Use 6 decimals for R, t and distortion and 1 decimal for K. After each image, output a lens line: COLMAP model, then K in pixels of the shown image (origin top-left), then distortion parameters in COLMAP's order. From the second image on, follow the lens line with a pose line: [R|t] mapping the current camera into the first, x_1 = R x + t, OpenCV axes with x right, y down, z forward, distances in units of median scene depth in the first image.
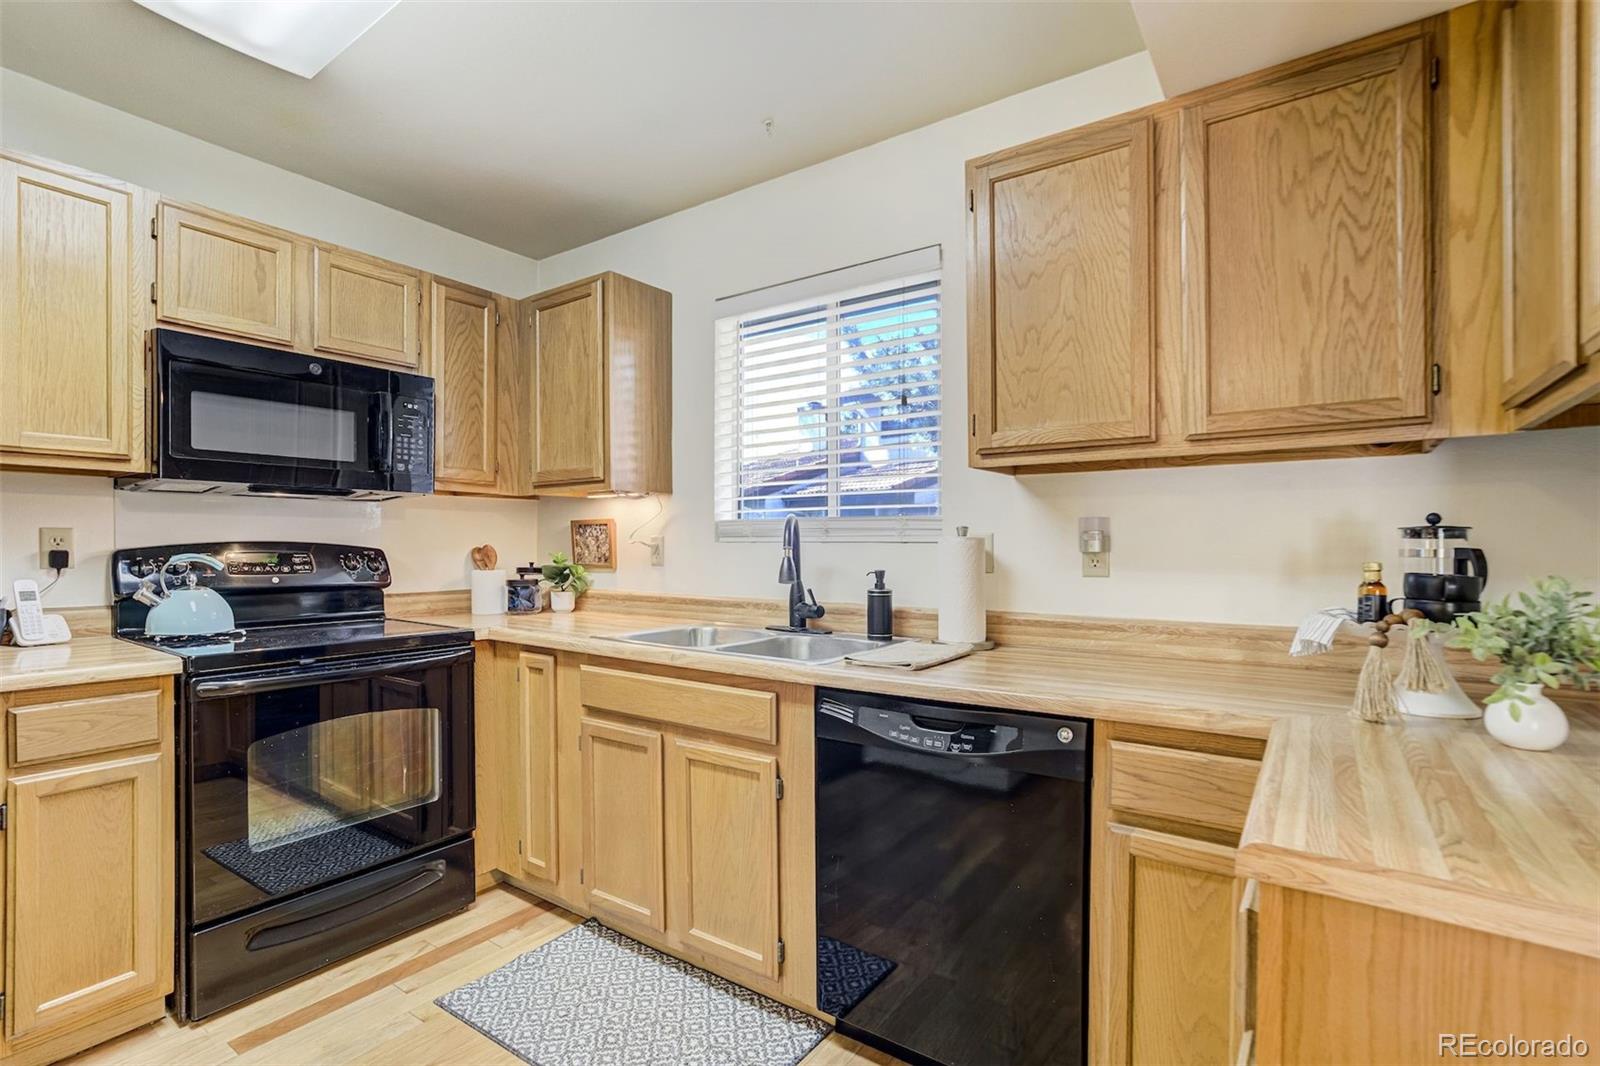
lens RADIAL K [[733.8, 0, 798.0], [0, 733.8, 551.9], [0, 0, 1]] dist [-0.053947, 0.022271]
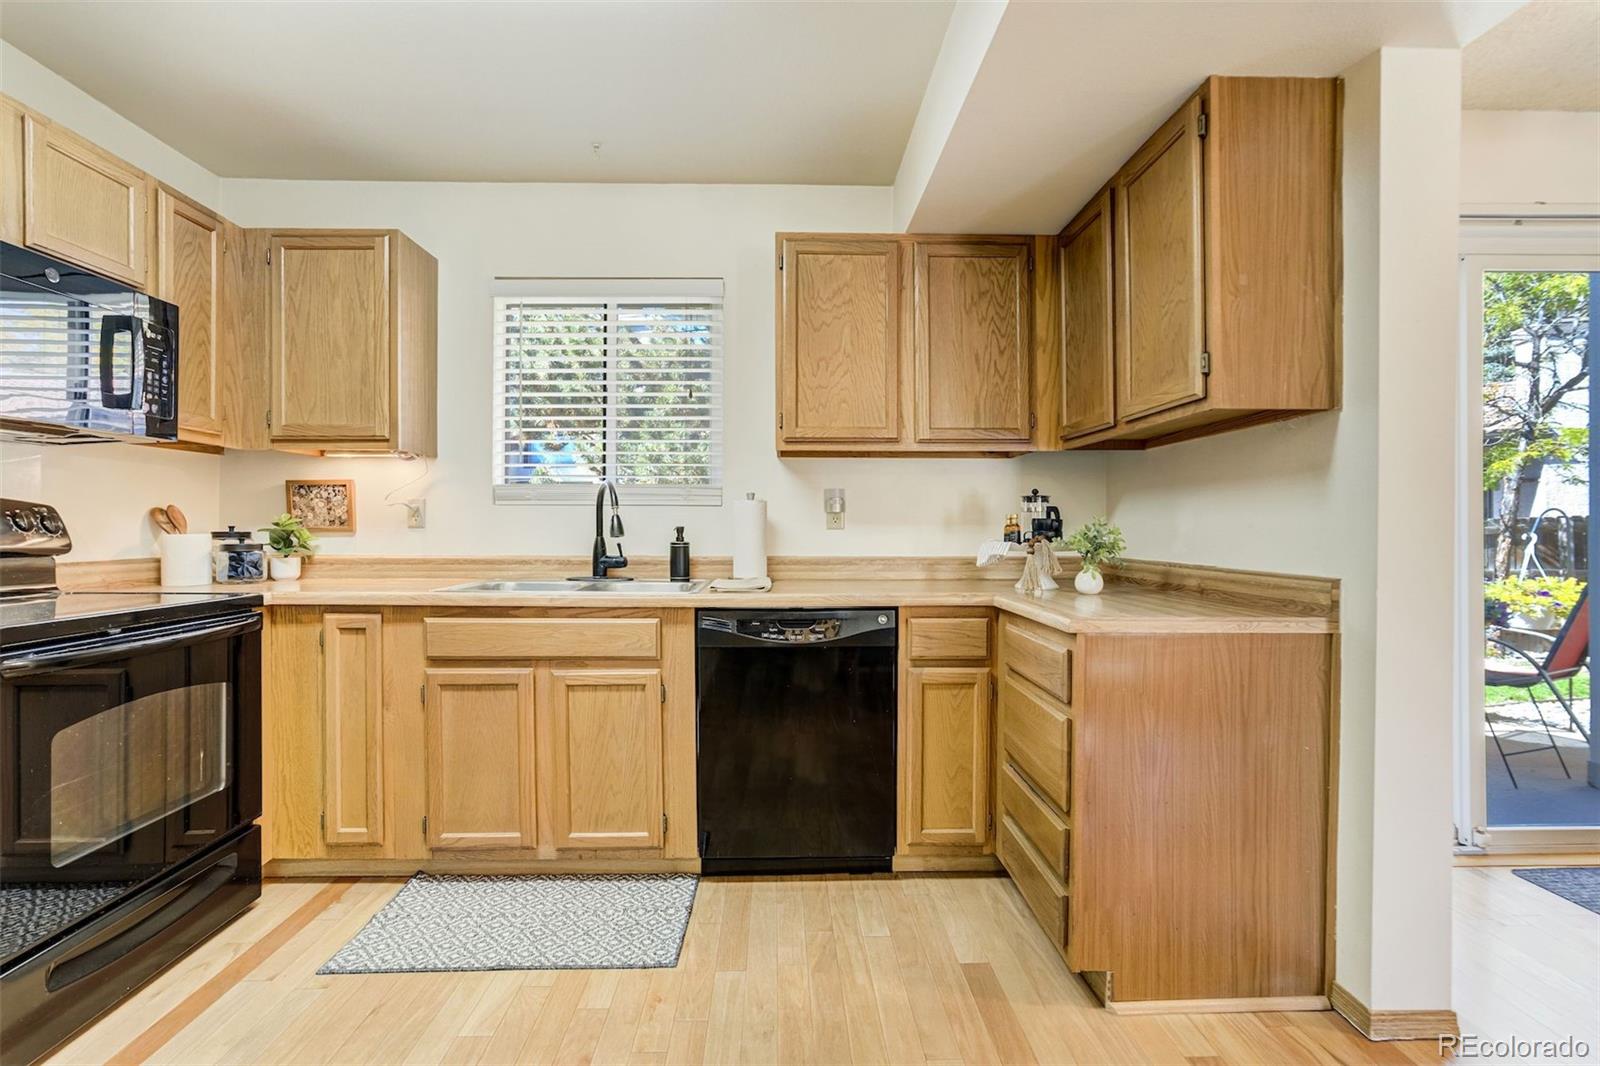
lens RADIAL K [[740.2, 0, 782.3], [0, 740.2, 529.0], [0, 0, 1]] dist [-0.051384, 0.024628]
pose [[0.808624, 0.000138, 0.588325, -0.526982], [0.004211, 0.999973, -0.006022, 0.039769], [-0.588310, 0.007347, 0.808602, -0.139651]]
